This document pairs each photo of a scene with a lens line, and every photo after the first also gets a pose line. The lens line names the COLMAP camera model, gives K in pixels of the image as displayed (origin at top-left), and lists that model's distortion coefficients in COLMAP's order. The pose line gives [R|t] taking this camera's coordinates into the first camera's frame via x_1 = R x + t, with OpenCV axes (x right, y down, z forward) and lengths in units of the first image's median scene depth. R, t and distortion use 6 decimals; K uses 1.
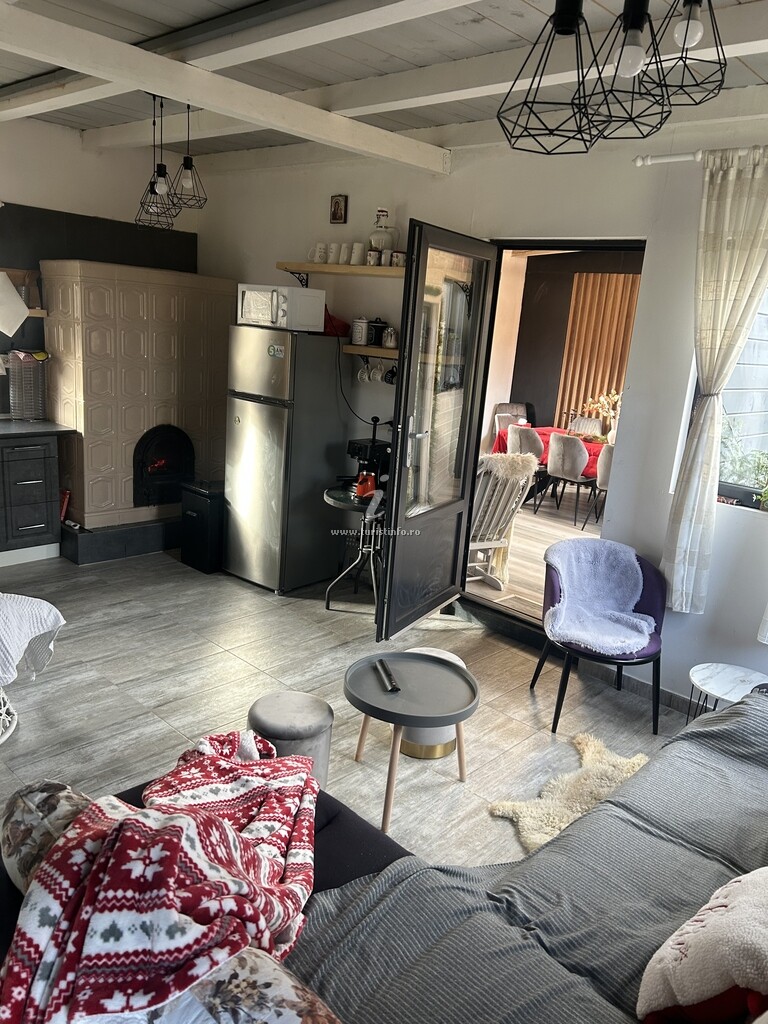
lens RADIAL K [[770.7, 0, 384.8], [0, 770.7, 512.4], [0, 0, 1]] dist [0.001891, 0.001547]
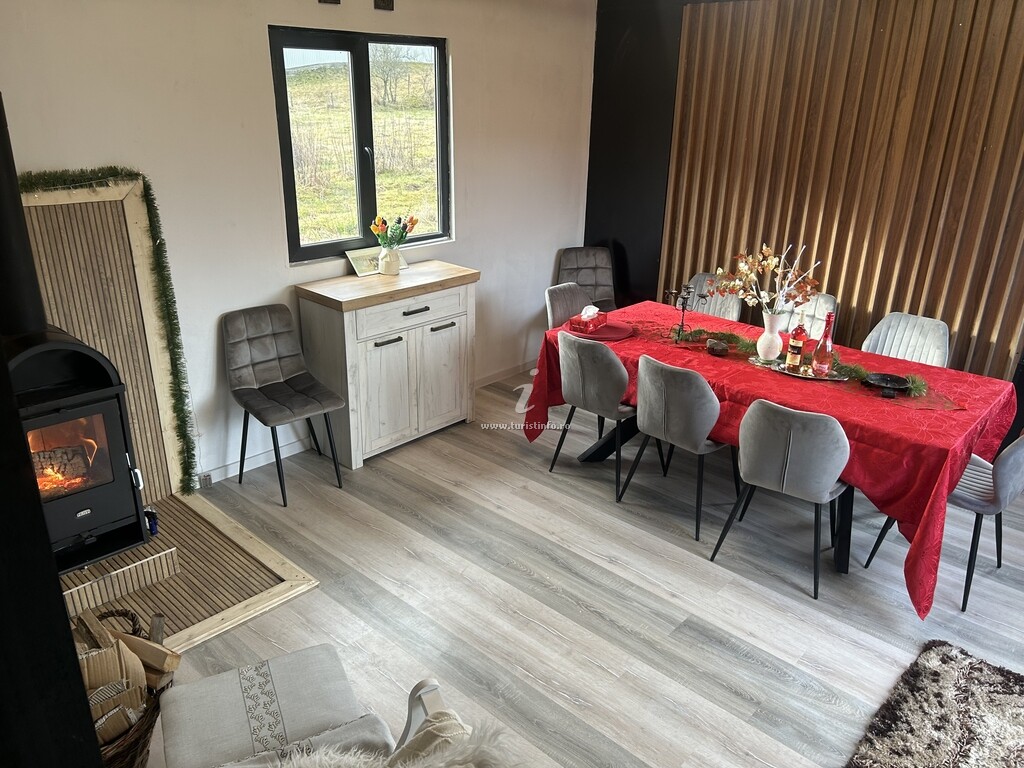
lens RADIAL K [[770.7, 0, 511.6], [0, 770.7, 386.0], [0, 0, 1]] dist [0.001891, 0.001547]
pose [[0.998097, -0.061151, -0.007962, 0.133632], [0.061661, 0.991442, 0.115069, -0.136810], [0.000857, -0.115341, 0.993326, 0.505783]]
